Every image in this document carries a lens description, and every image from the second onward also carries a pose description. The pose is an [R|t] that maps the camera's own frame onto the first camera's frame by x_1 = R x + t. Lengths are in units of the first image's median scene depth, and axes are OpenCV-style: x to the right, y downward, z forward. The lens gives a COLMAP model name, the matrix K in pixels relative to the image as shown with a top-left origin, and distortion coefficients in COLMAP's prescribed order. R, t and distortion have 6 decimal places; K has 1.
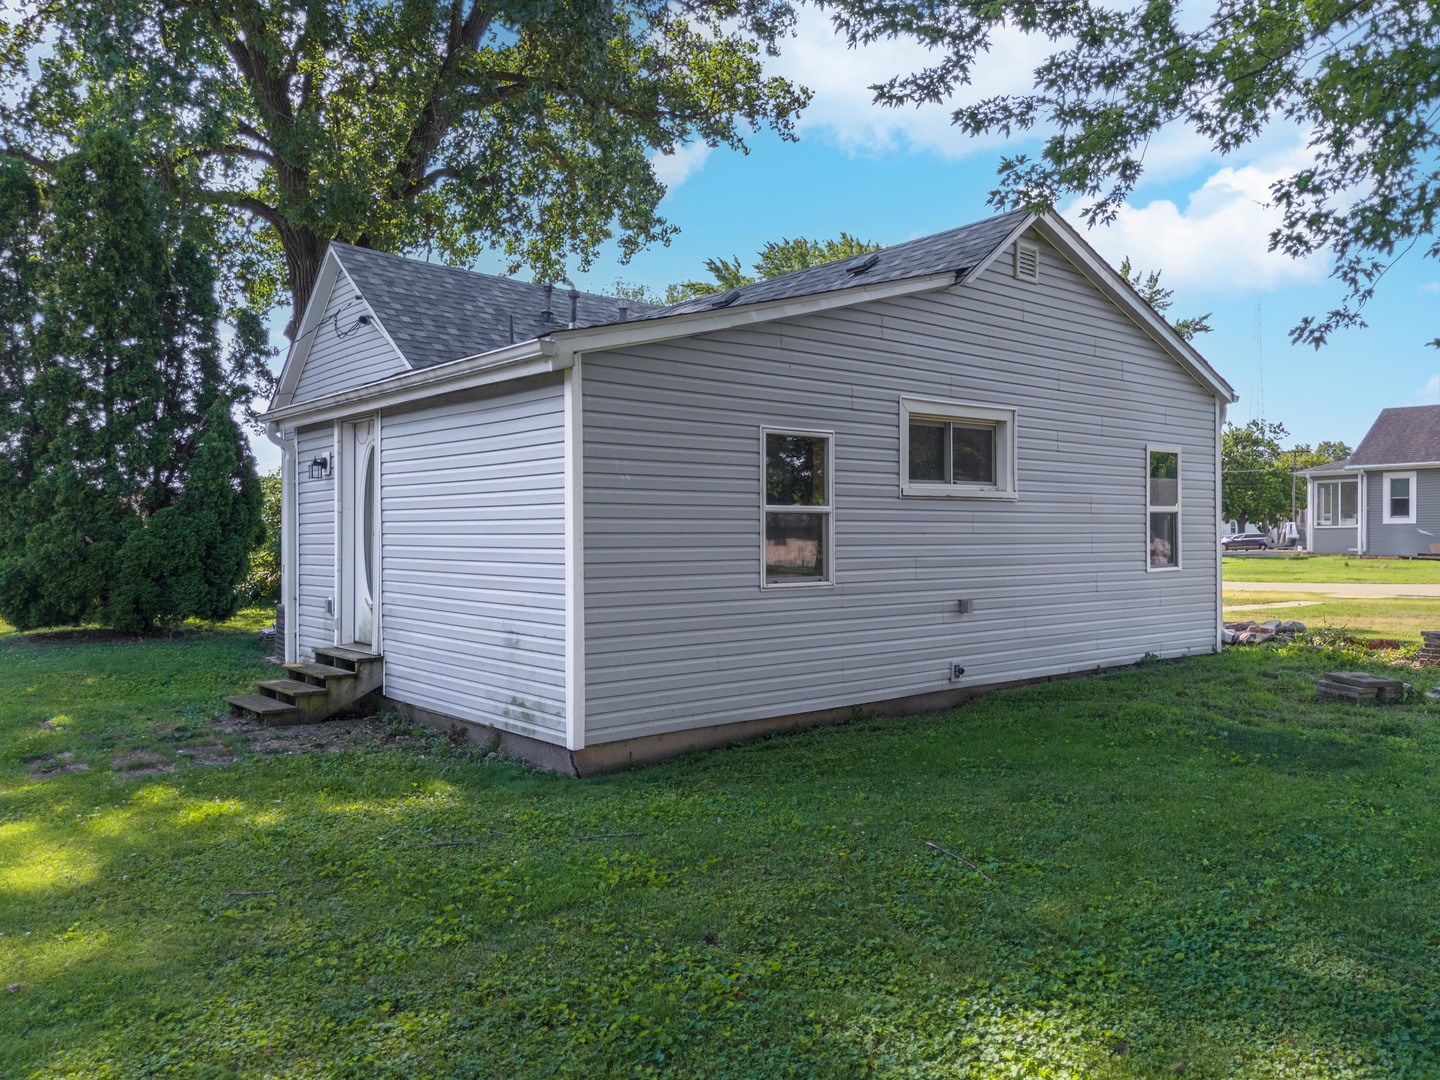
lens RADIAL K [[1086.5, 0, 722.7], [0, 1086.5, 541.5], [0, 0, 1]] dist [0.061584, -0.047460]
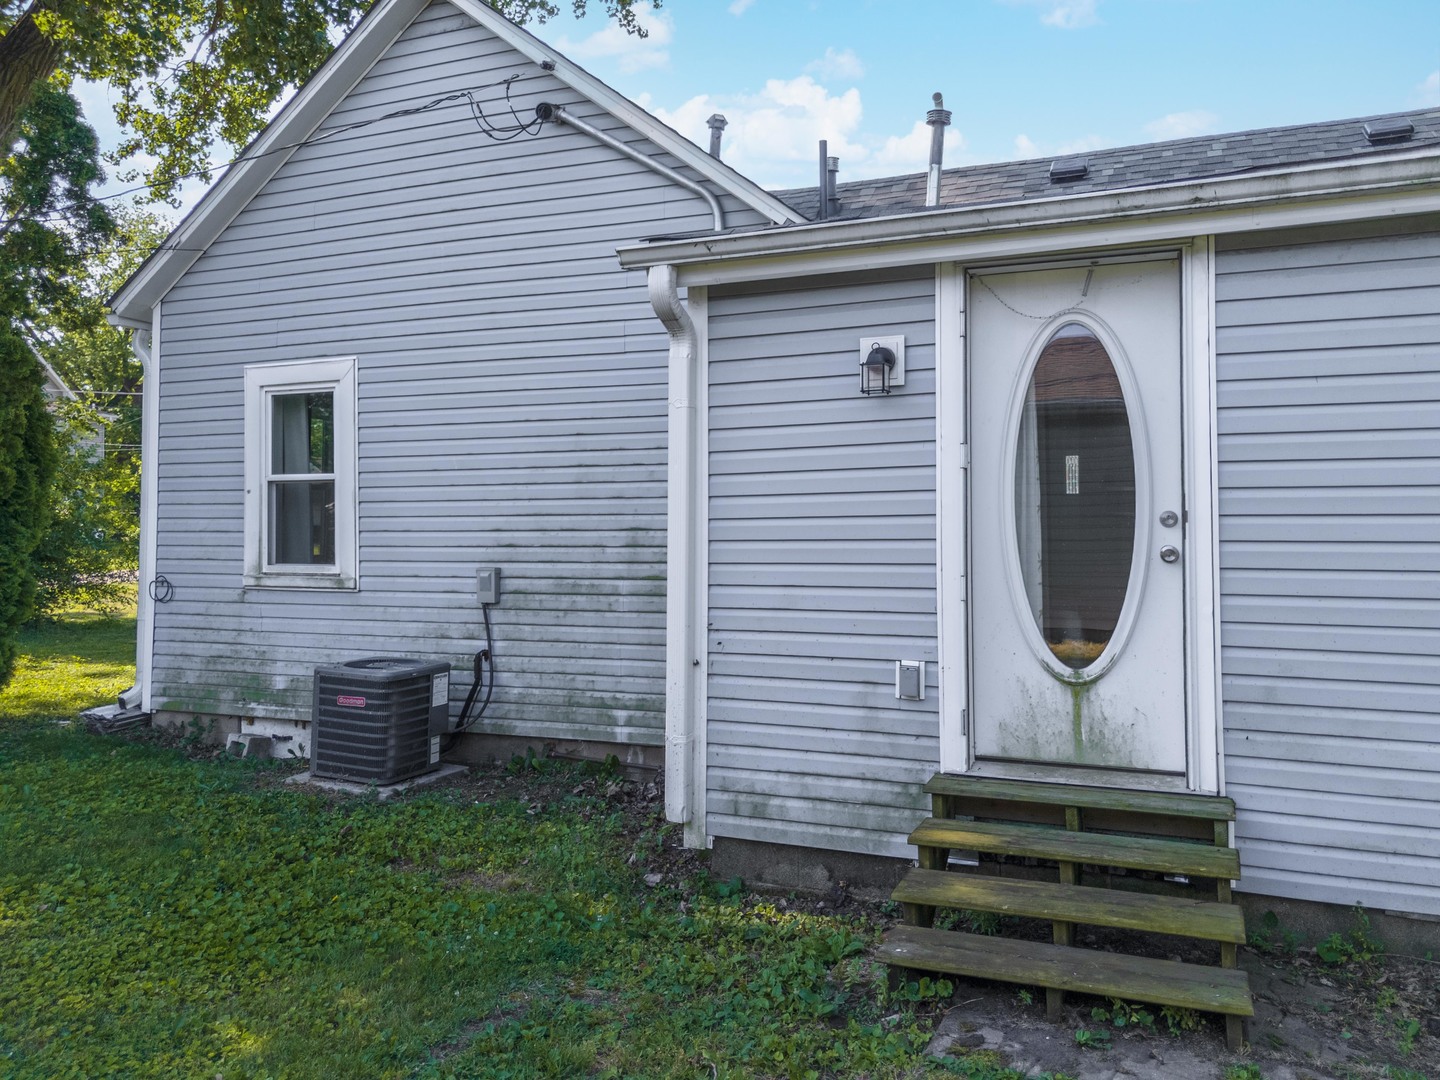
lens RADIAL K [[1086.5, 0, 723.3], [0, 1086.5, 536.5], [0, 0, 1]] dist [0.061584, -0.047460]
pose [[0.875557, -0.002823, 0.483107, -0.713634], [0.004502, 0.999987, -0.002317, 0.000720], [-0.483094, 0.004204, 0.875558, 0.720550]]
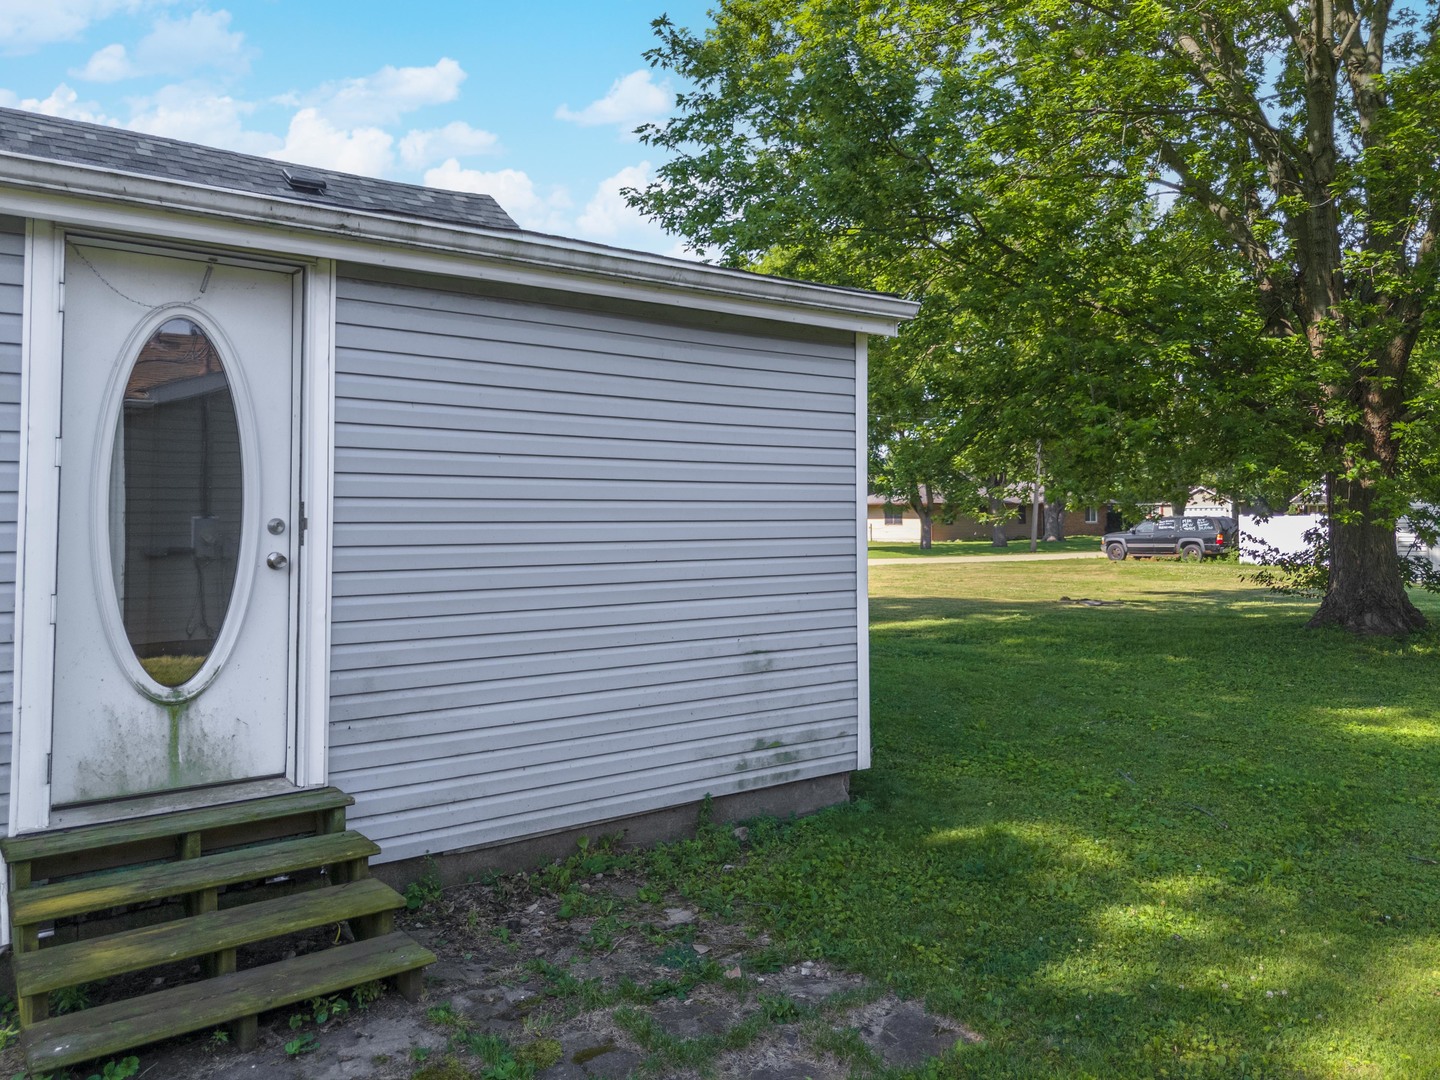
lens RADIAL K [[1086.5, 0, 726.2], [0, 1086.5, 538.8], [0, 0, 1]] dist [0.061584, -0.047460]
pose [[0.043881, -0.007413, 0.999009, -0.814621], [0.022976, 0.999715, 0.006409, -0.000347], [-0.998773, 0.022672, 0.044039, 0.857430]]
